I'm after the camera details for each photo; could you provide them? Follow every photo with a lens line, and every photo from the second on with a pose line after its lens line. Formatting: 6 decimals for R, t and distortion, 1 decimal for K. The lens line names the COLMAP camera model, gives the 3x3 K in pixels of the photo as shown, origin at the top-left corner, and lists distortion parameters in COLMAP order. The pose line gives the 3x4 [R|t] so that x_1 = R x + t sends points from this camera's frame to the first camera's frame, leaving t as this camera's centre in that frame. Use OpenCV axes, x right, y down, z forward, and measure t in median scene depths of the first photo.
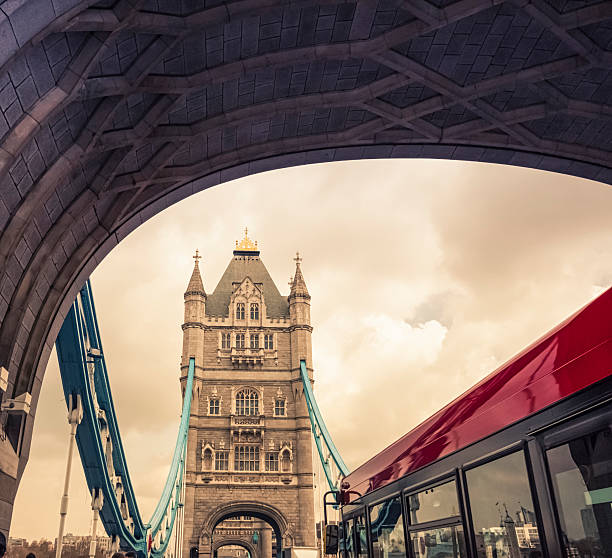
lens RADIAL K [[612.2, 0, 235.5], [0, 612.2, 278.5], [0, 0, 1]] dist [-0.039424, 0.005374]
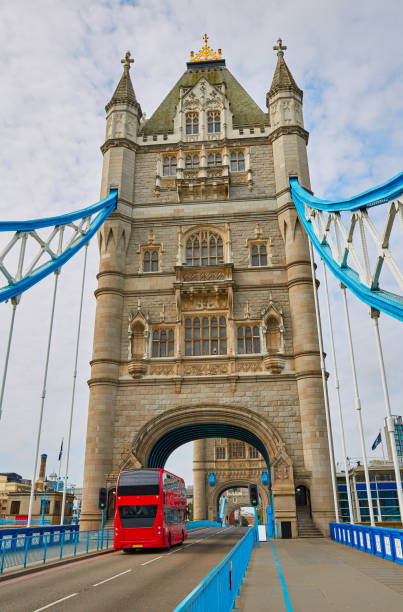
lens RADIAL K [[513.4, 0, 200.3], [0, 513.4, 297.2], [0, 0, 1]] dist [-0.049476, 0.000965]
pose [[0.990712, -0.068486, -0.117467, 0.070572], [0.073727, 0.996441, 0.040862, 0.225525], [0.114251, -0.049143, 0.992236, 0.486456]]
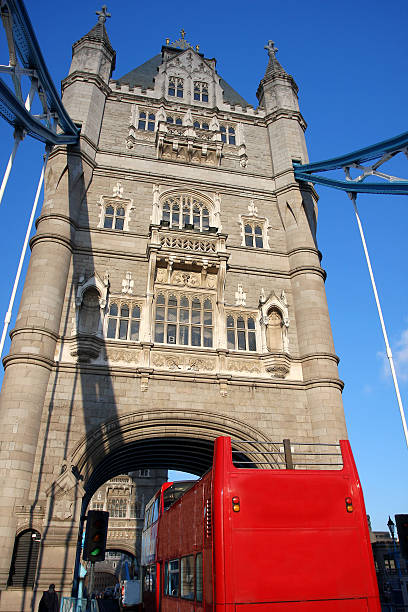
lens RADIAL K [[475.6, 0, 204.0], [0, 475.6, 306.0], [0, 0, 1]] dist [-0.087122, -0.000185]
pose [[0.983206, 0.077875, 0.165050, -0.021866], [-0.062842, 0.993546, -0.094429, 0.299890], [-0.171338, 0.082471, 0.981754, 0.638804]]
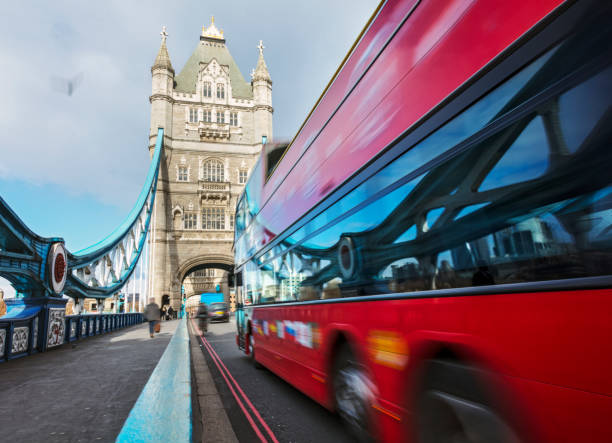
lens RADIAL K [[413.6, 0, 315.7], [0, 413.6, 227.5], [0, 0, 1]] dist [0.004054, 0.001660]
pose [[0.963102, -0.002085, 0.269129, -0.005327], [-0.064436, 0.969101, 0.238100, 0.109309], [-0.261309, -0.246656, 0.933209, 0.216320]]
